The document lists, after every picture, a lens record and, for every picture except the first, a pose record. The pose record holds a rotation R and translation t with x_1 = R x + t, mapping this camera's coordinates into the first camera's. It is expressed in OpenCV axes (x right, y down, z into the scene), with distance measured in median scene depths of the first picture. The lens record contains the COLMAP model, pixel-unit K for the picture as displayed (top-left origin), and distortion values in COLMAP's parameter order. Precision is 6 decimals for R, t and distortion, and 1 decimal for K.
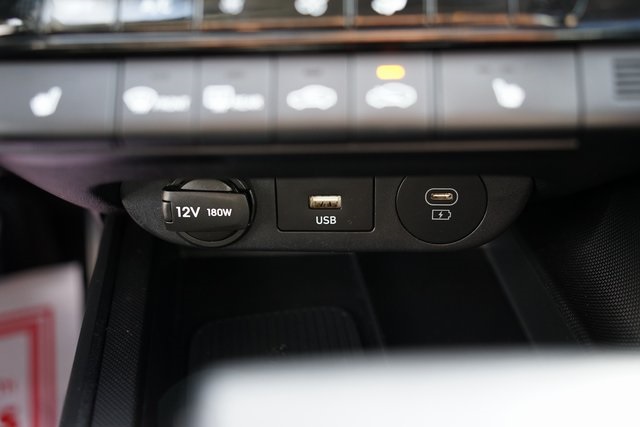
lens RADIAL K [[760.6, 0, 320.0], [0, 760.6, 213.5], [0, 0, 1]] dist [0.079437, 0.008808]
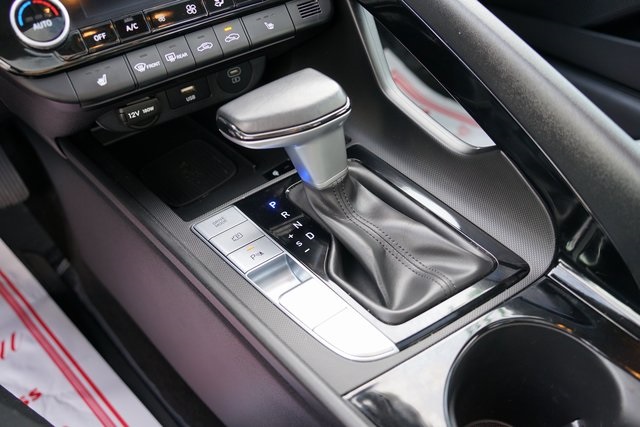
lens RADIAL K [[529.7, 0, 316.6], [0, 529.7, 205.3], [0, 0, 1]] dist [-0.008092, -0.007817]
pose [[0.820429, -0.404176, 0.404399, -0.629984], [0.299123, 0.906206, 0.298857, -0.085162], [-0.487260, -0.124226, 0.864376, -0.790382]]
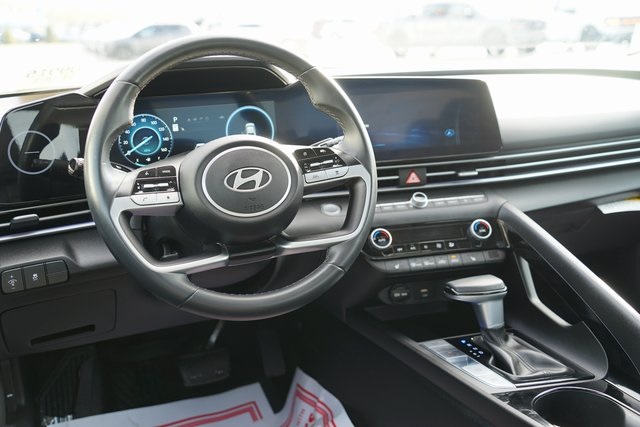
lens RADIAL K [[689.9, 0, 320.0], [0, 689.9, 213.5], [0, 0, 1]] dist [0.082166, -0.007901]
pose [[0.960320, -0.055559, 0.273312, -2.223256], [0.134452, 0.950791, -0.279138, 0.804662], [-0.244354, 0.304809, 0.920534, -3.555263]]
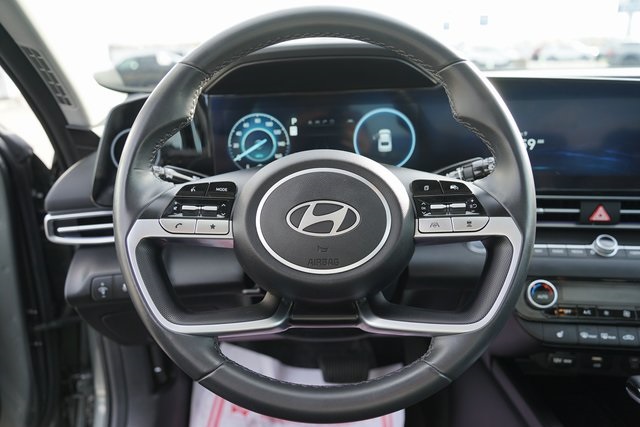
lens RADIAL K [[529.7, 0, 316.6], [0, 529.7, 205.3], [0, 0, 1]] dist [-0.008092, -0.007817]
pose [[0.995693, 0.045131, -0.080984, -1.459871], [-0.063441, 0.968648, -0.240199, -0.051199], [0.067605, 0.244302, 0.967340, -2.004873]]
